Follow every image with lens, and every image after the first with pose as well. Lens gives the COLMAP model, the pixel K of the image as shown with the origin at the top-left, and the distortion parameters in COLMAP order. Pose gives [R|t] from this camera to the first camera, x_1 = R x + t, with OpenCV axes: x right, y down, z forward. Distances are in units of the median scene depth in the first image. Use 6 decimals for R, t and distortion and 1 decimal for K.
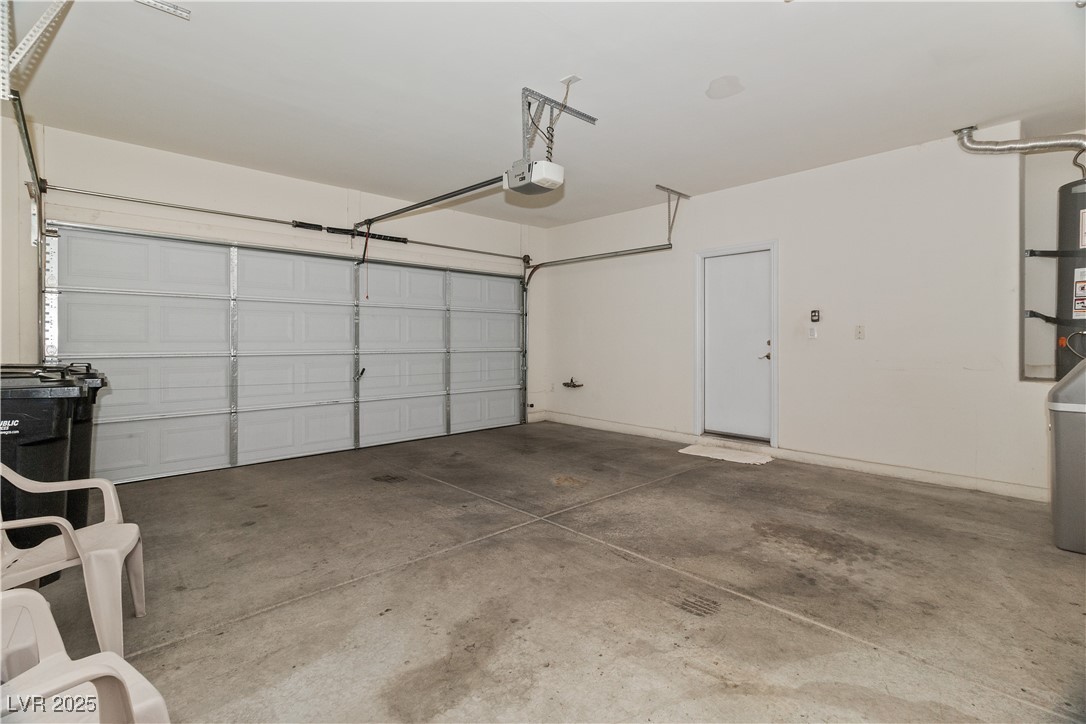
lens RADIAL K [[498.3, 0, 547.7], [0, 498.3, 343.9], [0, 0, 1]] dist [0.005675, 0.000148]
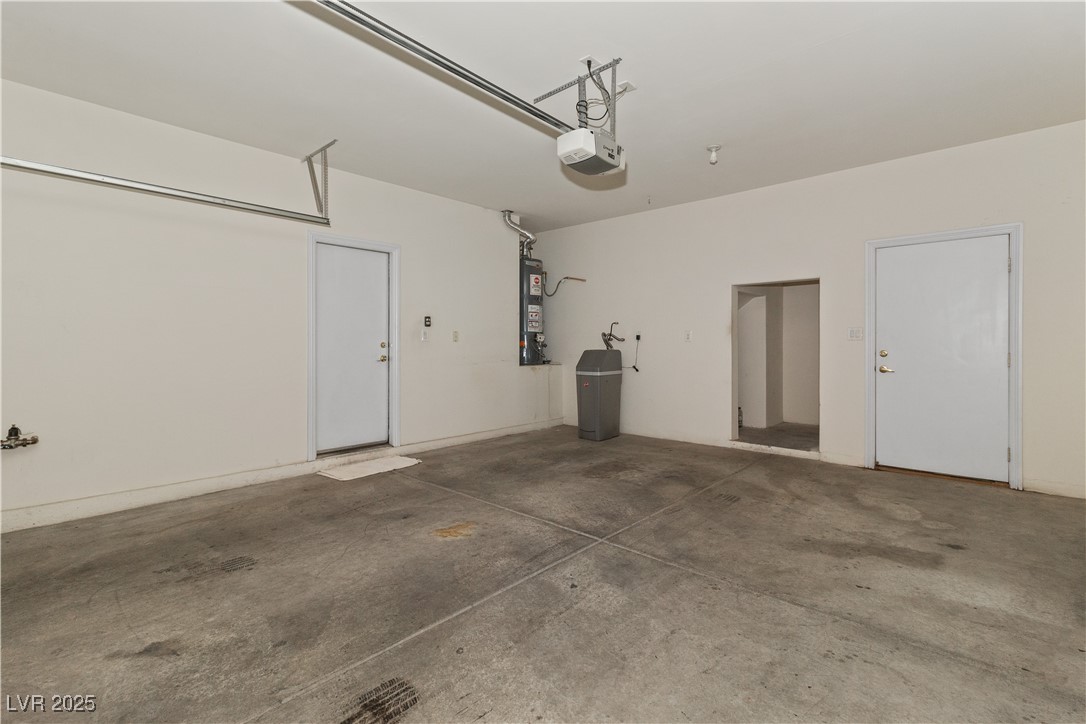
lens RADIAL K [[498.3, 0, 547.7], [0, 498.3, 343.9], [0, 0, 1]] dist [0.005675, 0.000148]
pose [[-0.073637, -0.000260, 0.997285, -0.972767], [0.007750, 0.999970, 0.000833, -0.004531], [-0.997255, 0.007790, -0.073633, 1.253496]]
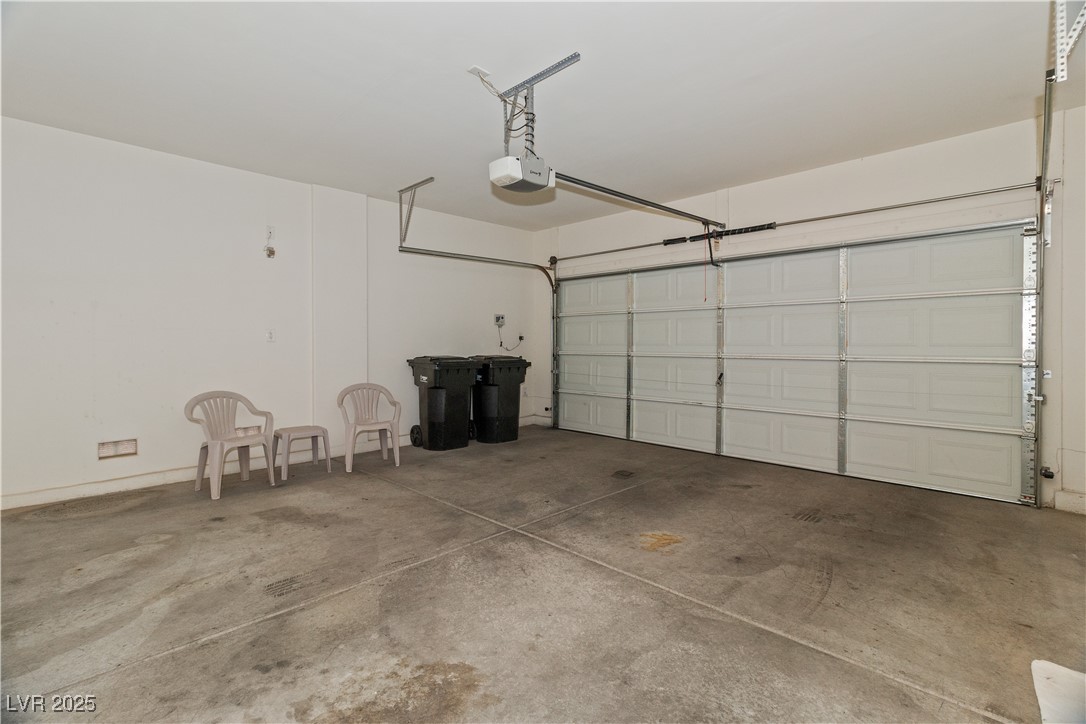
lens RADIAL K [[498.3, 0, 547.7], [0, 498.3, 343.9], [0, 0, 1]] dist [0.005675, 0.000148]
pose [[0.044320, 0.000990, -0.999017, 1.026681], [-0.006285, 0.999980, 0.000713, -0.009406], [0.998998, 0.006248, 0.044325, 1.102933]]
